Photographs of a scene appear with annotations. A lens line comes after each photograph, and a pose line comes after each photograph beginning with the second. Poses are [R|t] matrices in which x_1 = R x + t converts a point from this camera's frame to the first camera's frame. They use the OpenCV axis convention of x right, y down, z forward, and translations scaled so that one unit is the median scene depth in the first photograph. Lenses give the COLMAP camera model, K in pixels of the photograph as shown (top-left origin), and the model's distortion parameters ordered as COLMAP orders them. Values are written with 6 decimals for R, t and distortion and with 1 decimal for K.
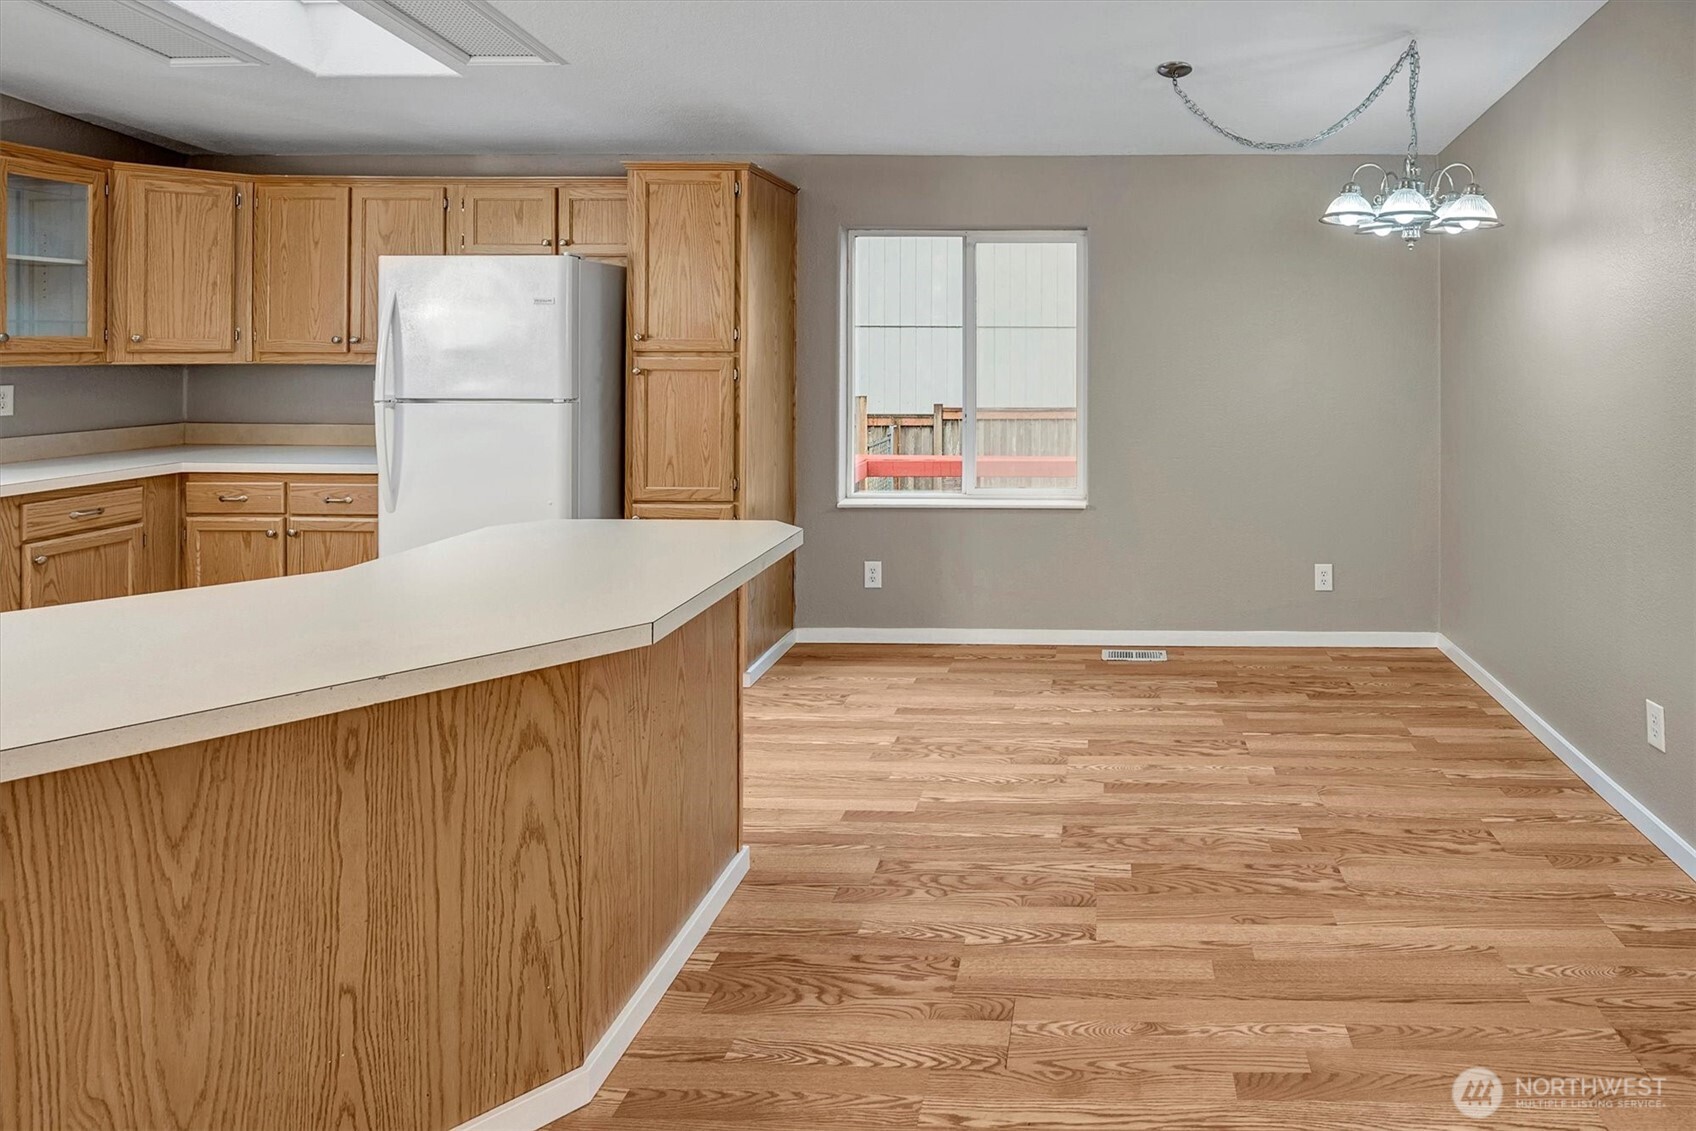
lens RADIAL K [[910.9, 0, 1087.4], [0, 910.9, 356.9], [0, 0, 1]] dist [0.002943, -0.001072]
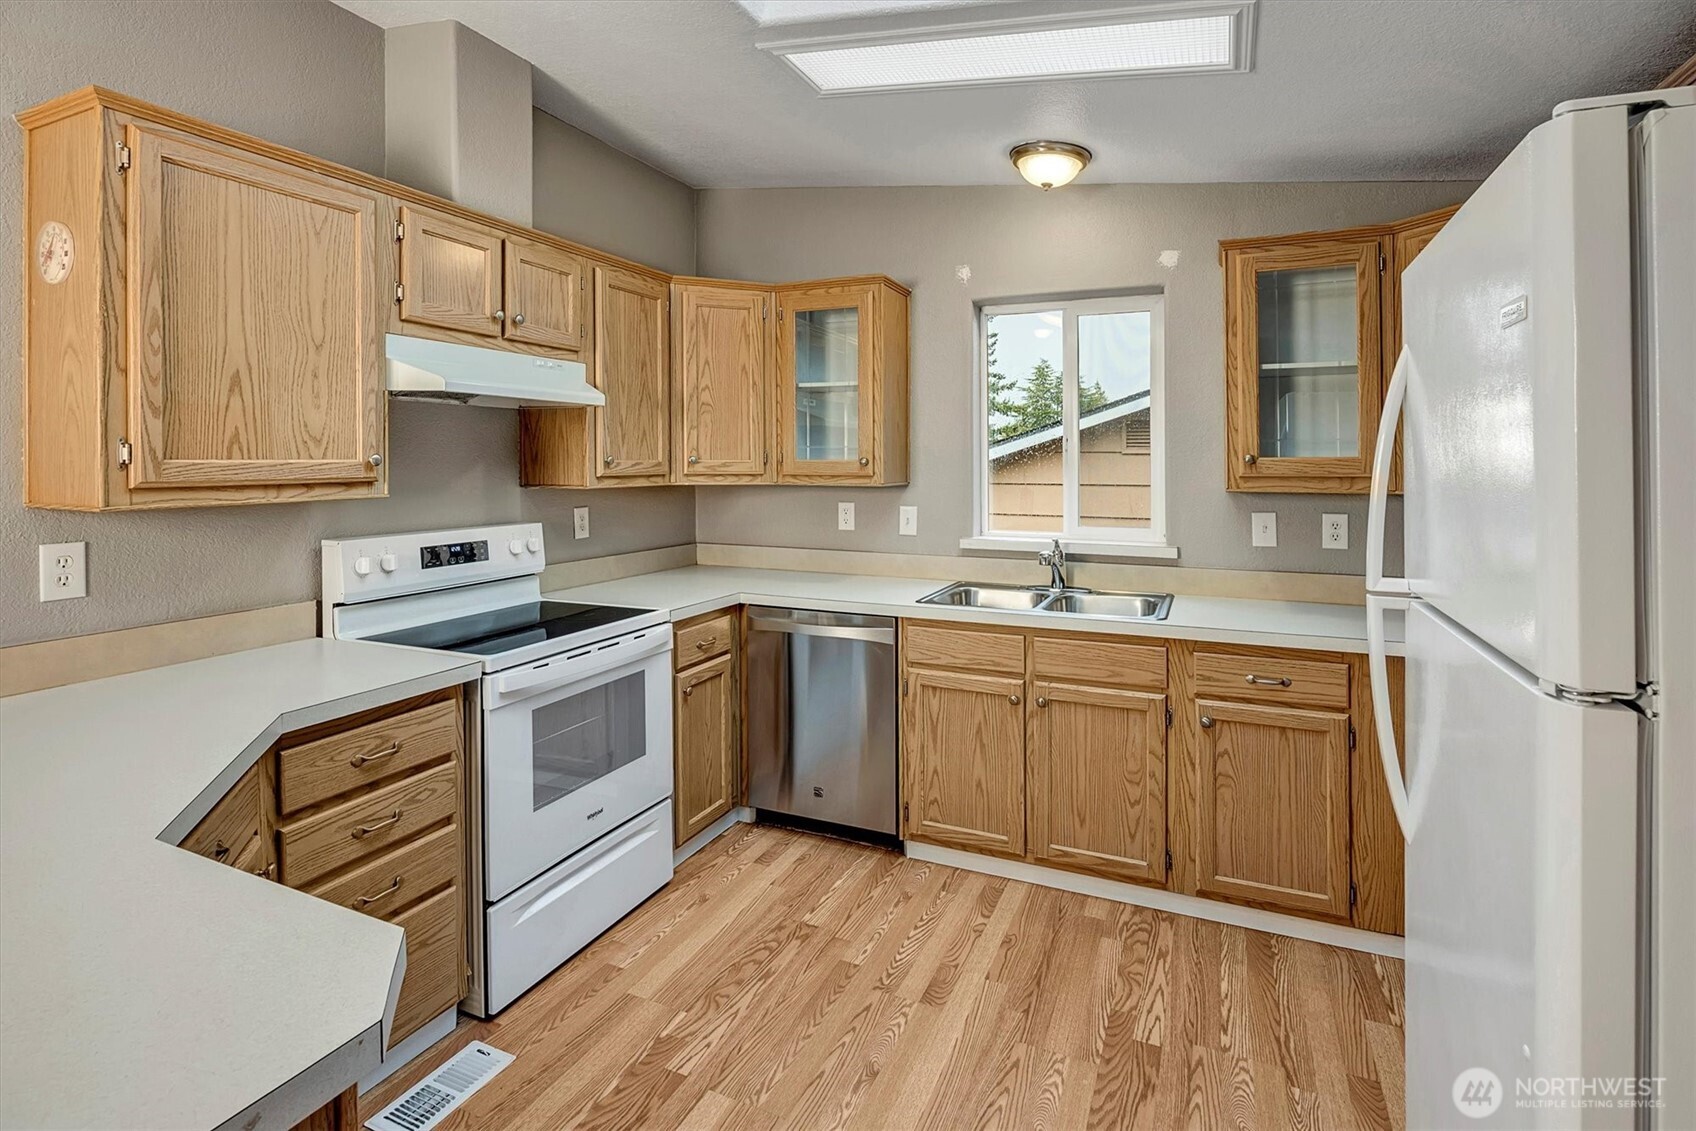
lens RADIAL K [[829.9, 0, 848.3], [0, 829.9, 465.0], [0, 0, 1]] dist [-0.009630, 0.000523]
pose [[-0.400897, -0.001481, -0.916122, -0.273143], [-0.013940, 0.999893, 0.004483, -0.012793], [0.916017, 0.014568, -0.400874, 0.880849]]
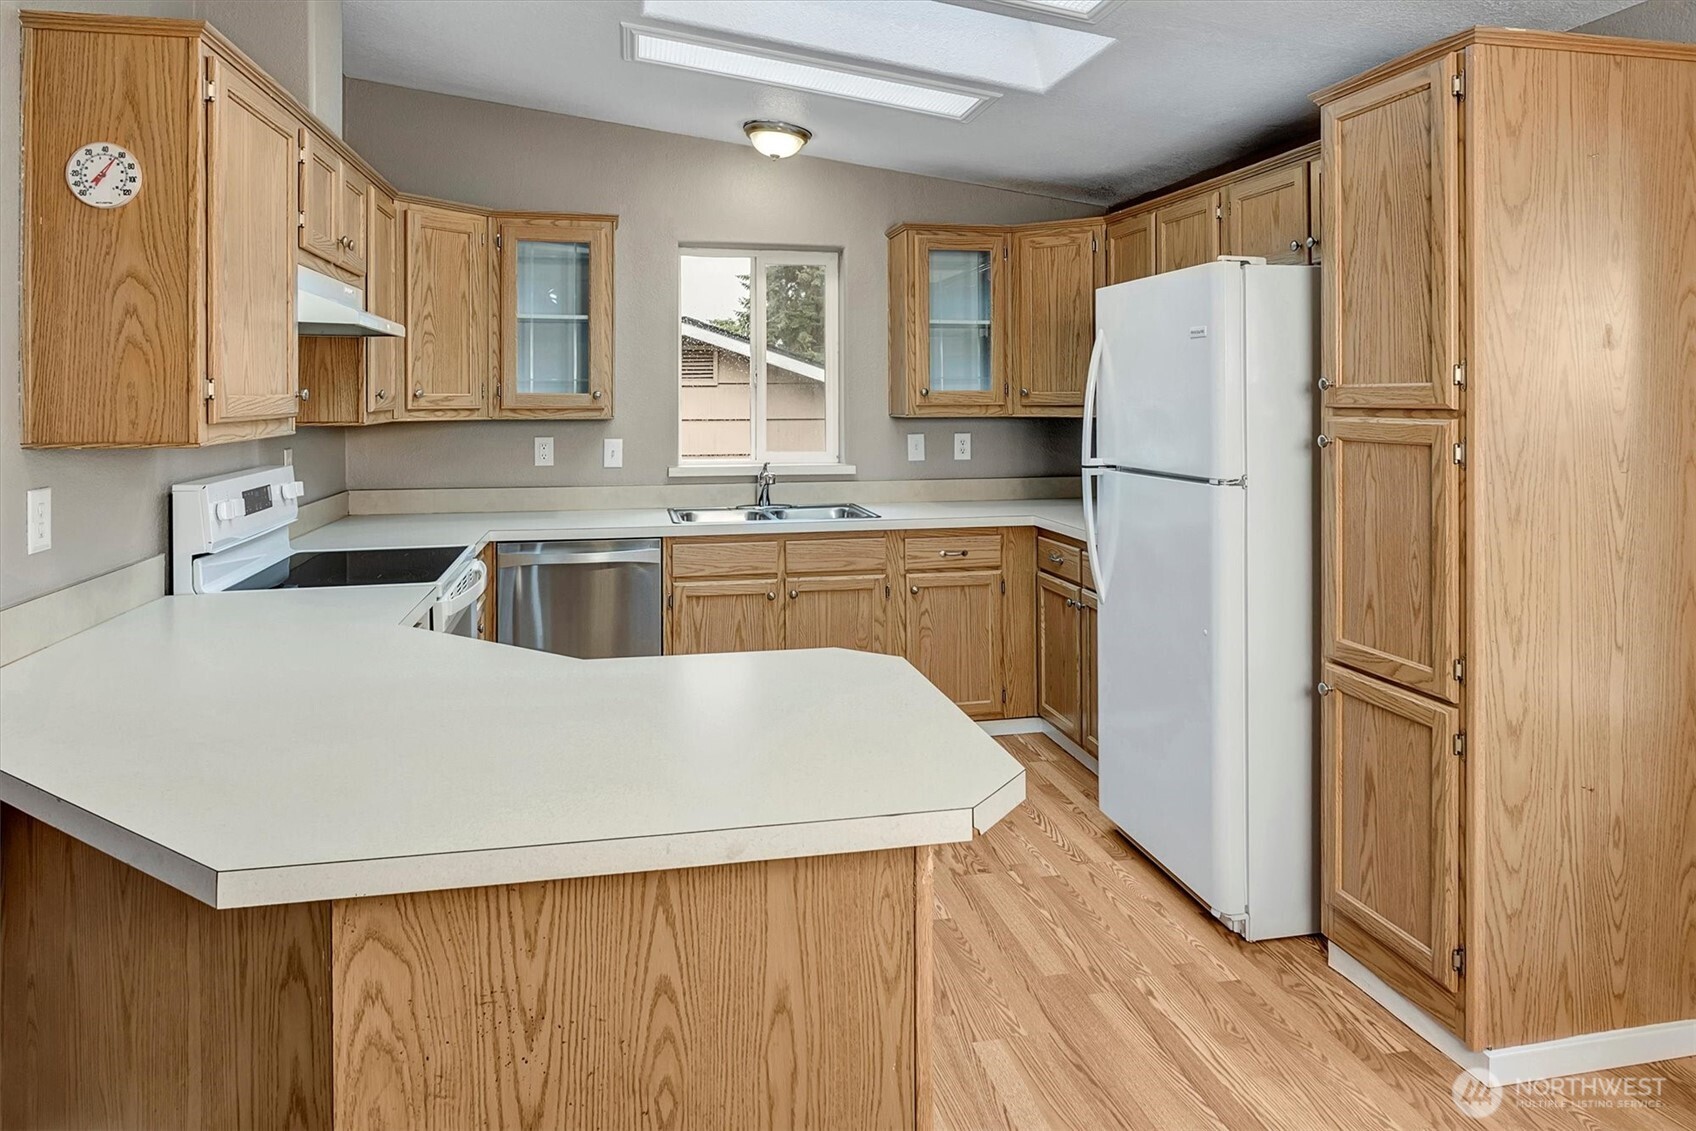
lens RADIAL K [[1094.4, 0, 852.7], [0, 1094.4, 412.1], [0, 0, 1]] dist [-0.006707, 0.004610]
pose [[0.224658, 0.009846, -0.974388, 0.130377], [-0.007916, 0.999934, 0.008279, -0.006142], [0.974405, 0.005853, 0.224722, 0.546865]]
